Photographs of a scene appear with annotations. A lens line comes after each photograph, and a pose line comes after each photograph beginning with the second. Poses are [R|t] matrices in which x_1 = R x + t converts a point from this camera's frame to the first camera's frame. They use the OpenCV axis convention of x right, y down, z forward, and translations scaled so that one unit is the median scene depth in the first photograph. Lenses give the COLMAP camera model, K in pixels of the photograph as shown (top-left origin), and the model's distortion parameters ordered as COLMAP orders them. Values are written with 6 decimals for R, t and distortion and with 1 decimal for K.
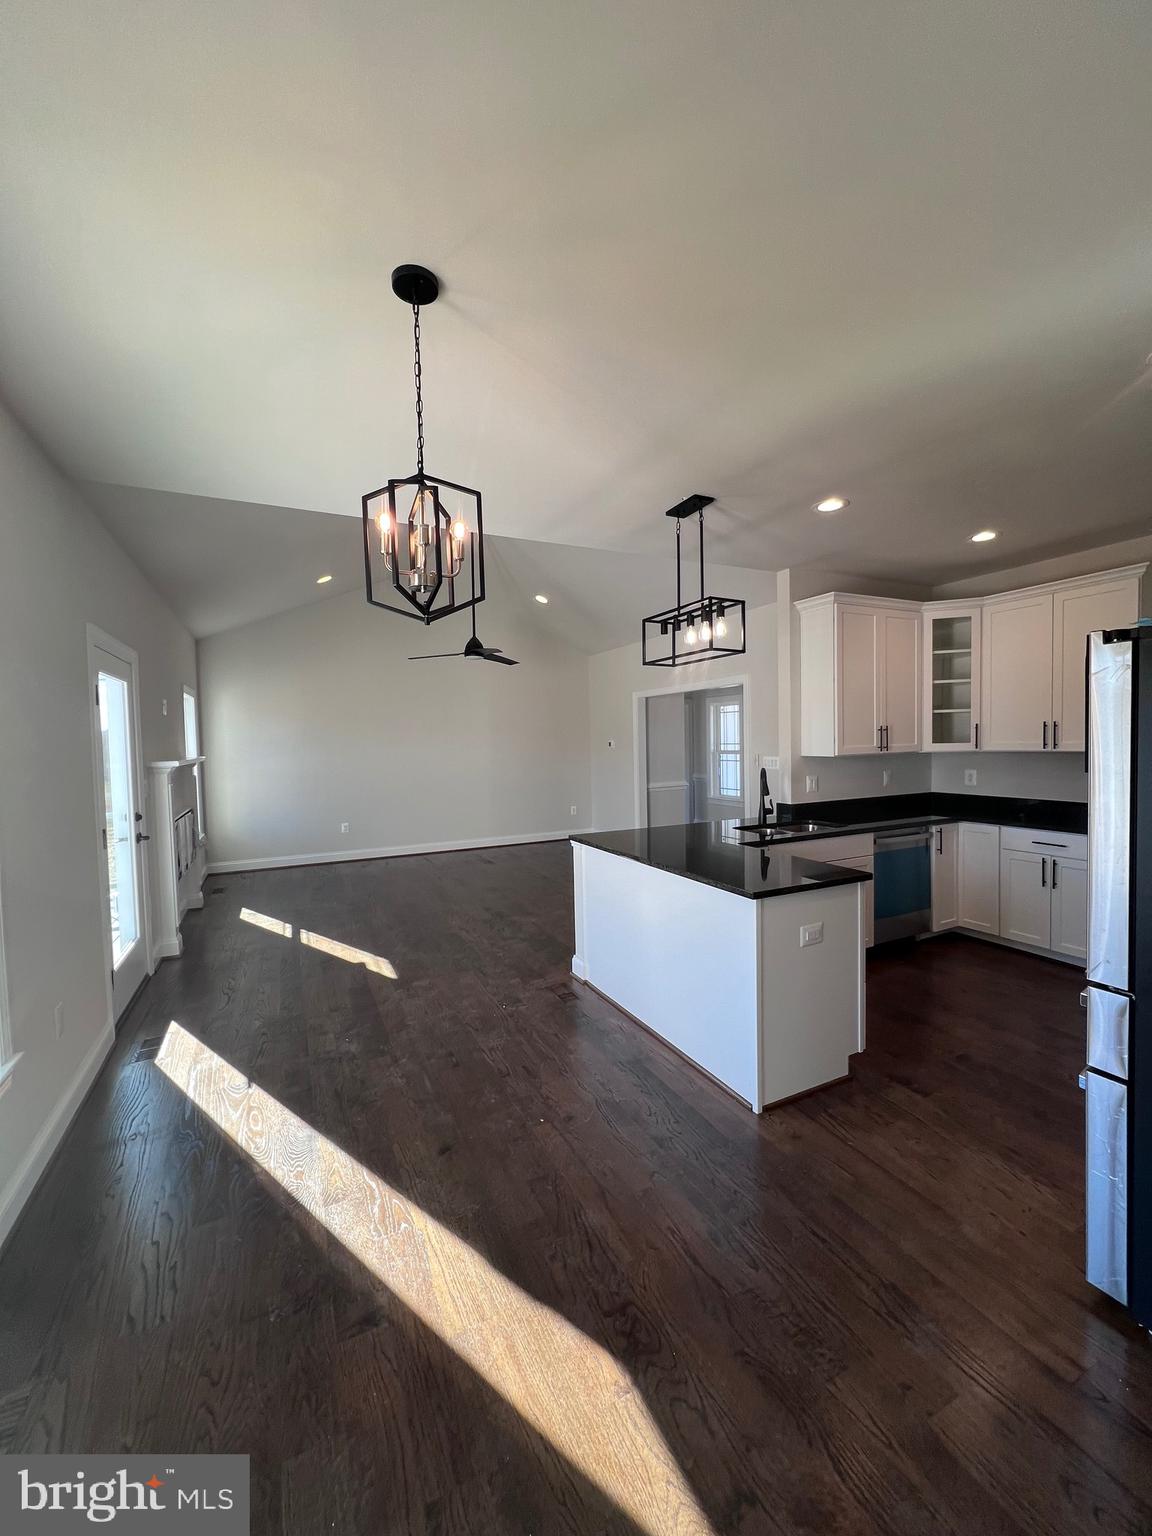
lens RADIAL K [[611.6, 0, 575.8], [0, 611.6, 764.8], [0, 0, 1]] dist [0.000272, -0.000044]
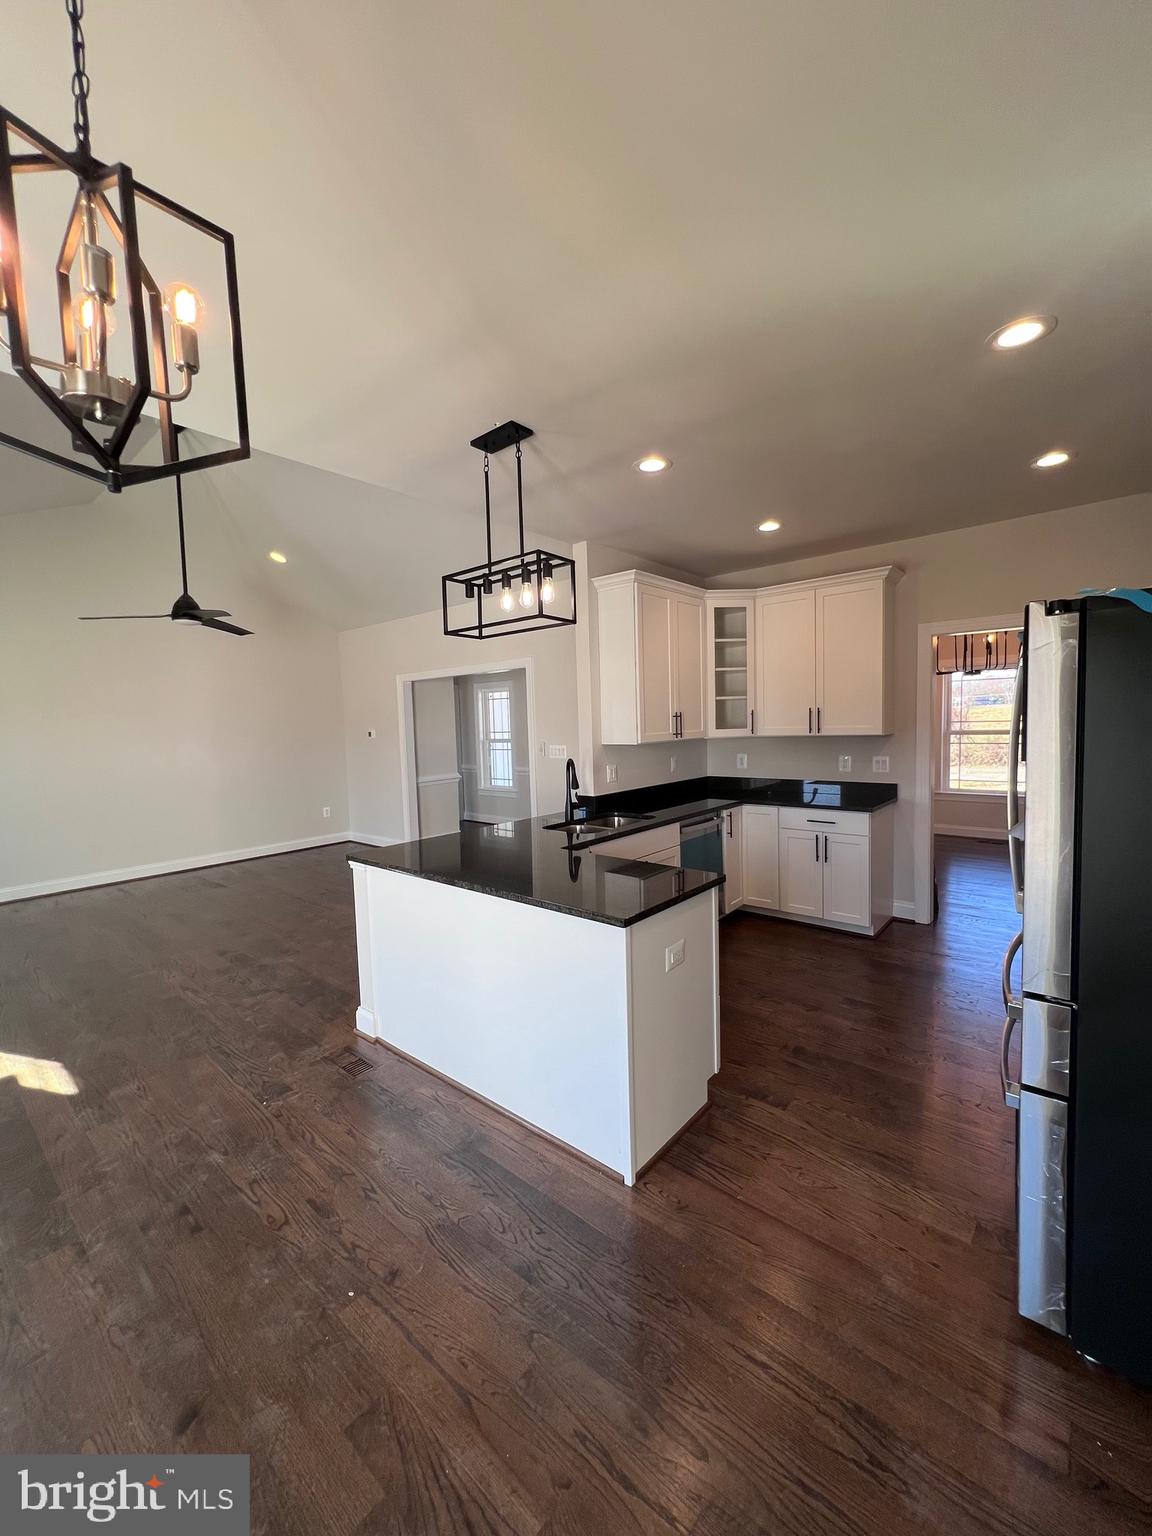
lens RADIAL K [[611.6, 0, 574.3], [0, 611.6, 765.1], [0, 0, 1]] dist [0.000272, -0.000044]
pose [[0.918621, -0.033993, 0.393675, -0.056483], [0.026091, 0.999337, 0.025409, -0.010585], [-0.394278, -0.013070, 0.918898, 0.216034]]
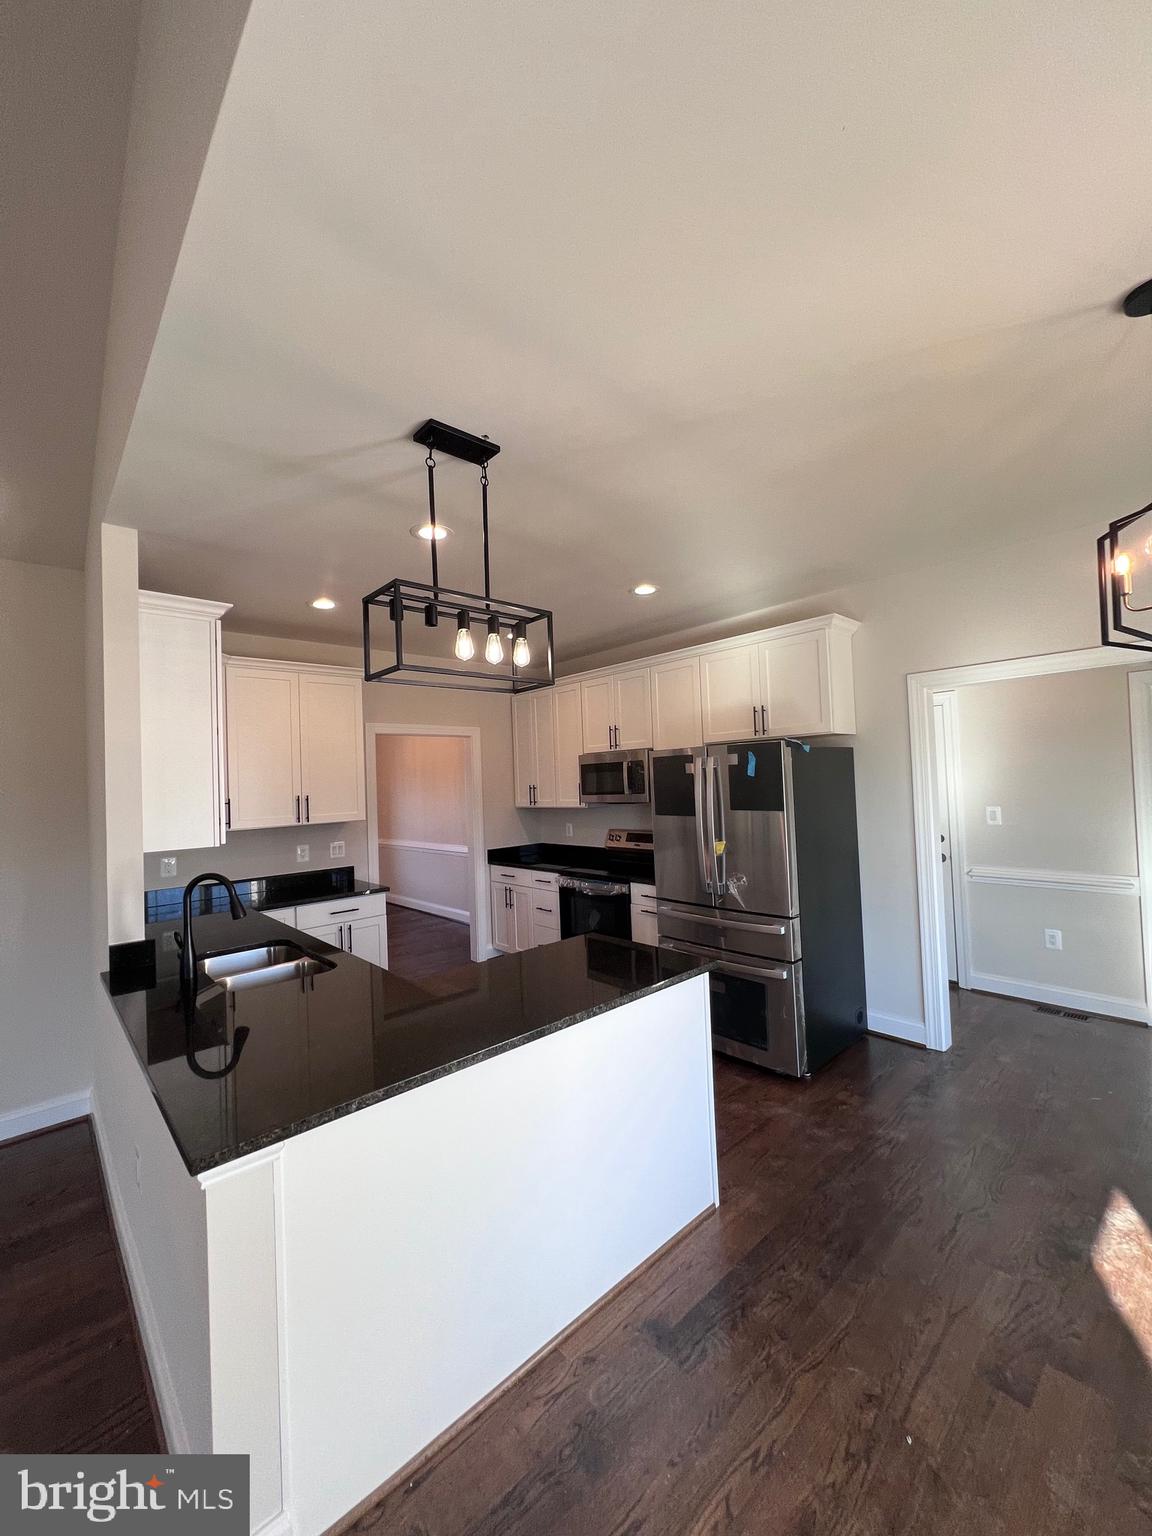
lens RADIAL K [[611.6, 0, 576.4], [0, 611.6, 766.7], [0, 0, 1]] dist [0.000272, -0.000044]
pose [[-0.280673, 0.056348, 0.958148, -0.426790], [0.084344, 0.995861, -0.033859, -0.057845], [-0.956090, 0.071310, -0.284264, 1.070376]]
